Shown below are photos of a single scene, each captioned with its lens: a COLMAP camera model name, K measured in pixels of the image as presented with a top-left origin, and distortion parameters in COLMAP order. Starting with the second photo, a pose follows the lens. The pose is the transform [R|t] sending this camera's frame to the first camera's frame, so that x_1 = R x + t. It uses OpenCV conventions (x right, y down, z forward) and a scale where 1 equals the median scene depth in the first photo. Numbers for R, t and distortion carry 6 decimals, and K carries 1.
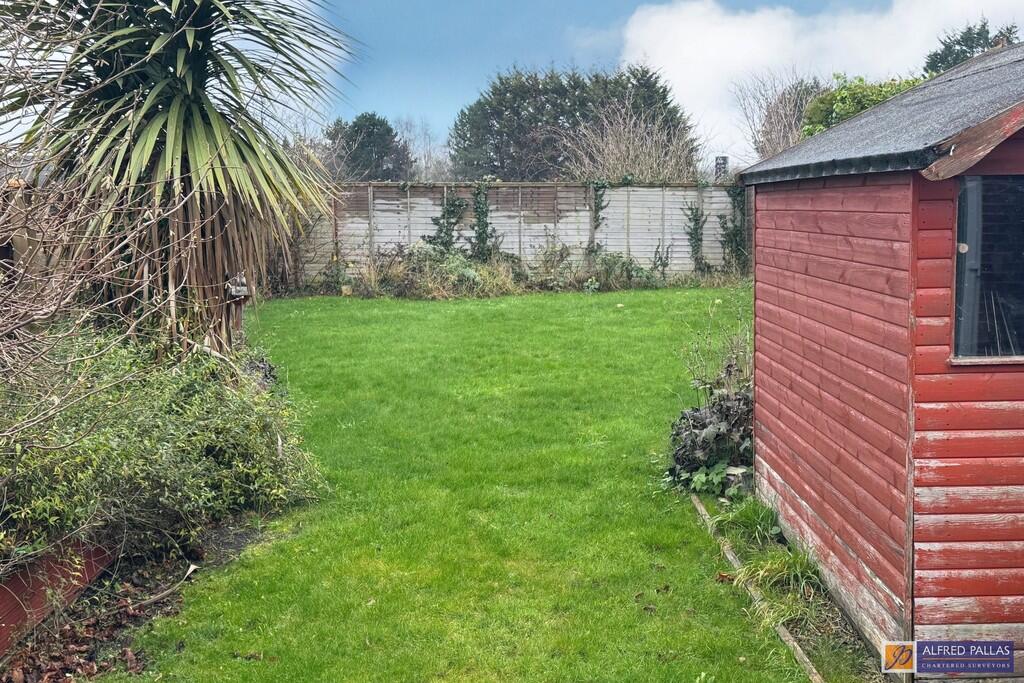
lens RADIAL K [[1096.1, 0, 512.3], [0, 1096.1, 342.6], [0, 0, 1]] dist [0.087412, 0.000000]
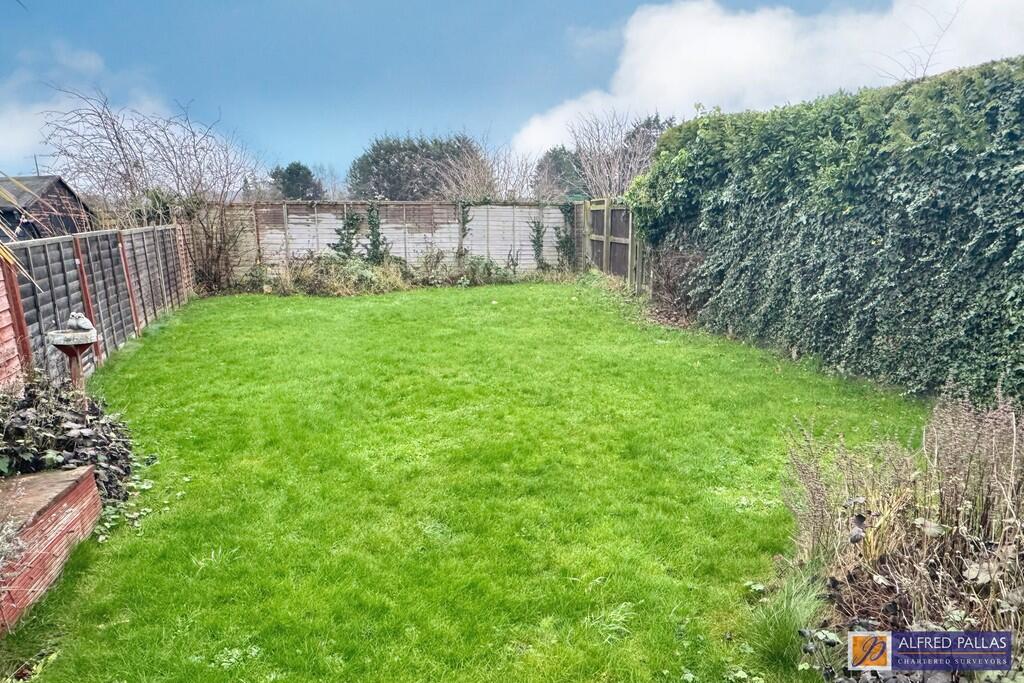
lens RADIAL K [[630.4, 0, 491.4], [0, 630.4, 365.0], [0, 0, 1]] dist [-0.027695, -0.000168]
pose [[0.987011, -0.034746, 0.156849, -0.014397], [0.018212, 0.994237, 0.105644, -0.031097], [-0.159616, -0.101415, 0.981956, 0.241606]]
